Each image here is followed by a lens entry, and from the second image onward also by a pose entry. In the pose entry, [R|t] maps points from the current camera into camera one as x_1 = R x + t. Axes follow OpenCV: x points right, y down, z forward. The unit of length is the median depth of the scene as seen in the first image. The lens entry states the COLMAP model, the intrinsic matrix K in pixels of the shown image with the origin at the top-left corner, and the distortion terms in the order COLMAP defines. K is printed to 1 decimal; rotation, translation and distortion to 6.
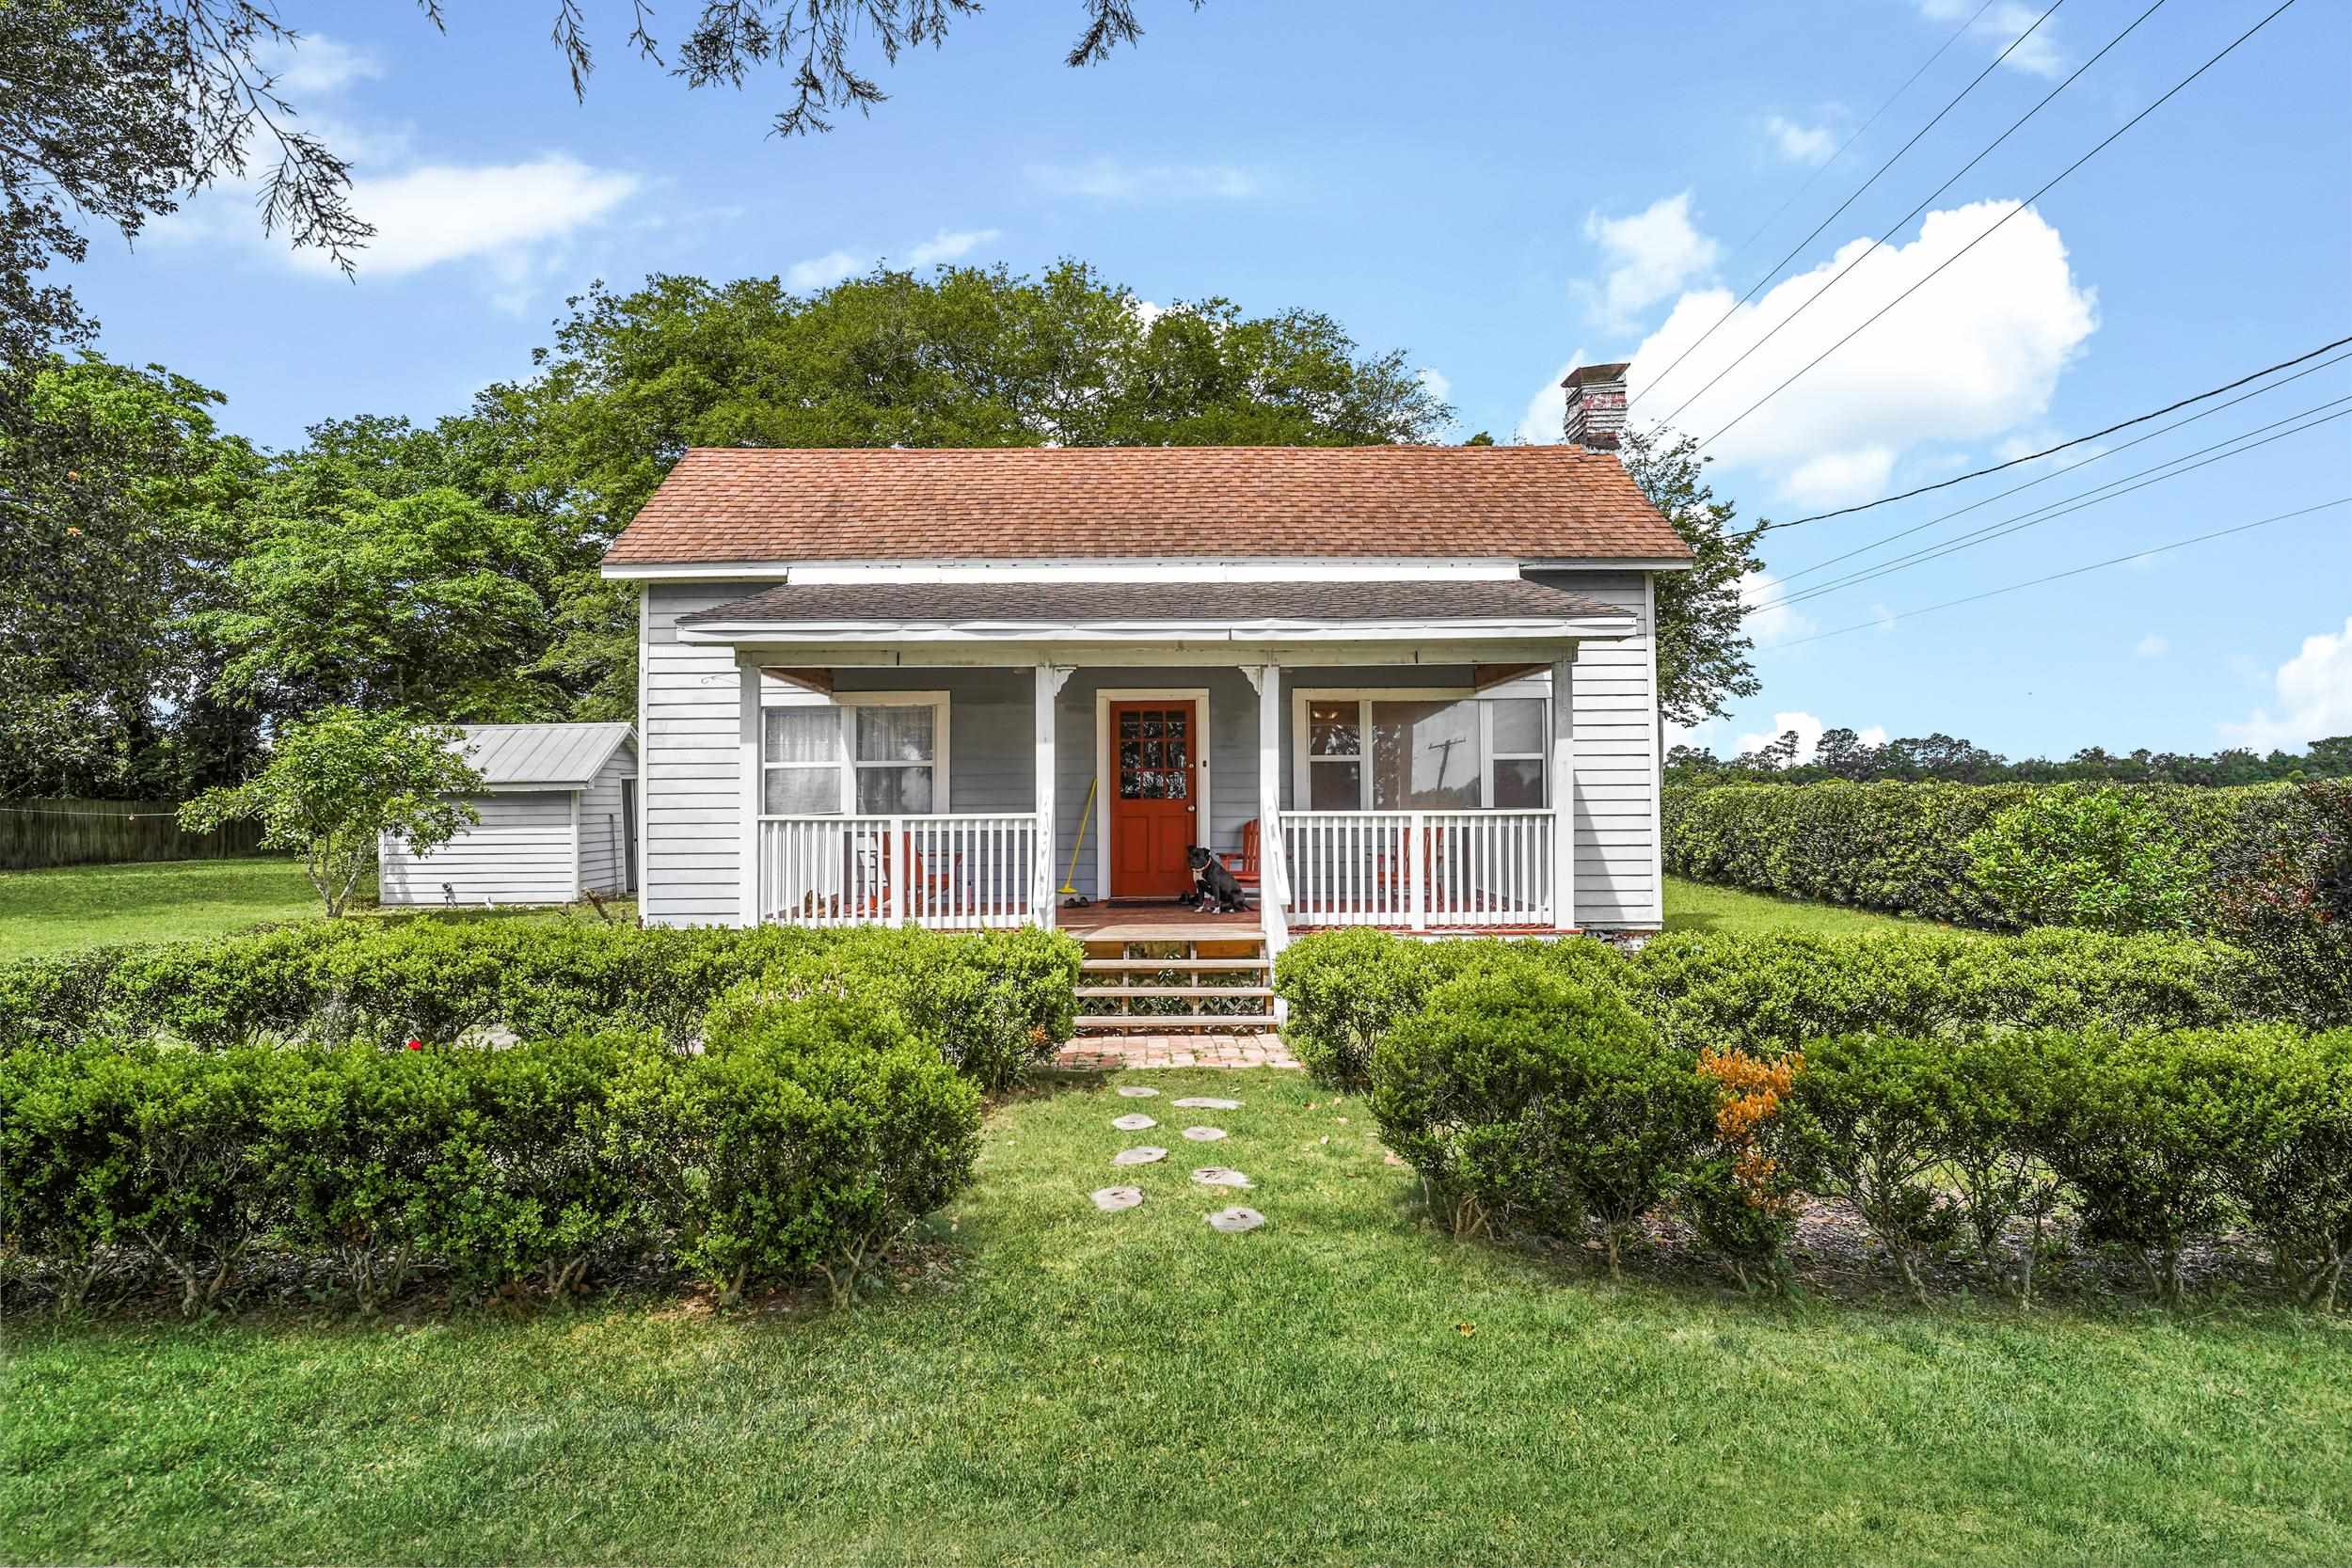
lens RADIAL K [[1234.7, 0, 1176.0], [0, 1234.7, 784.0], [0, 0, 1]] dist [0.000973, 0.000212]
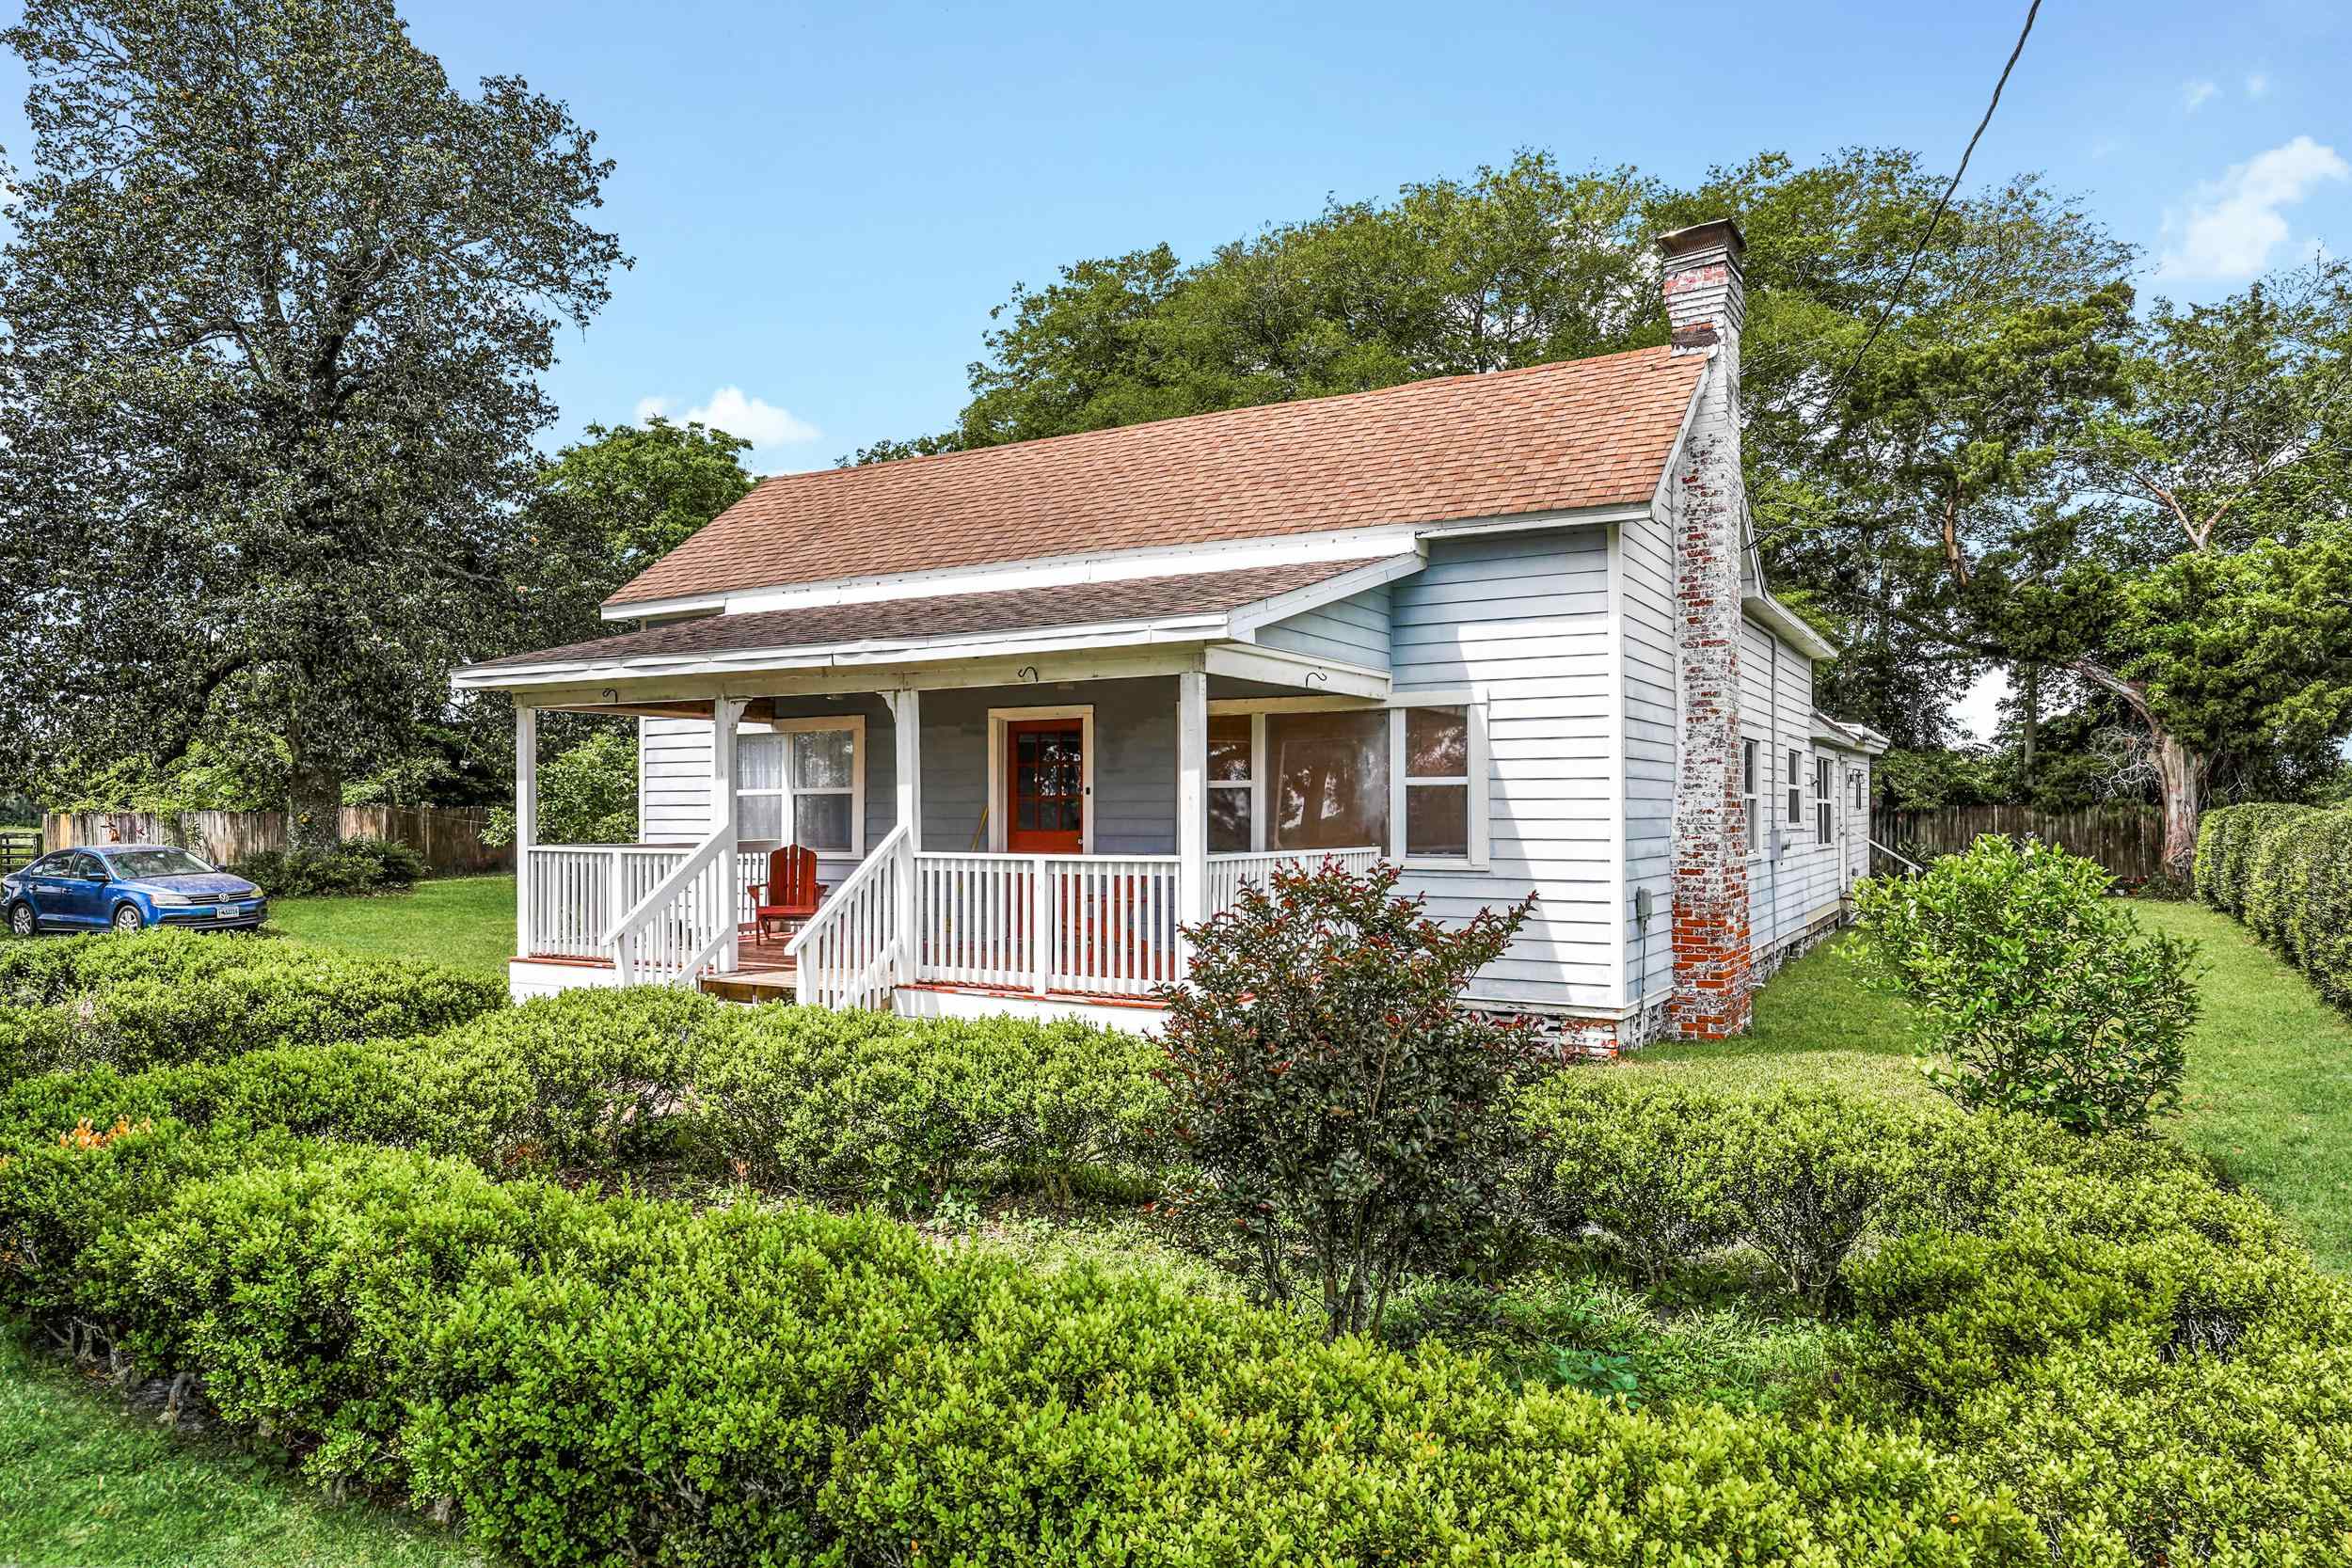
lens RADIAL K [[1489.4, 0, 1176.0], [0, 1489.4, 784.0], [0, 0, 1]] dist [0.005230, 0.000590]
pose [[0.870373, -0.004479, -0.492373, 0.593674], [0.002853, 0.999988, -0.004054, -0.016706], [0.492385, 0.002124, 0.870375, 0.115143]]
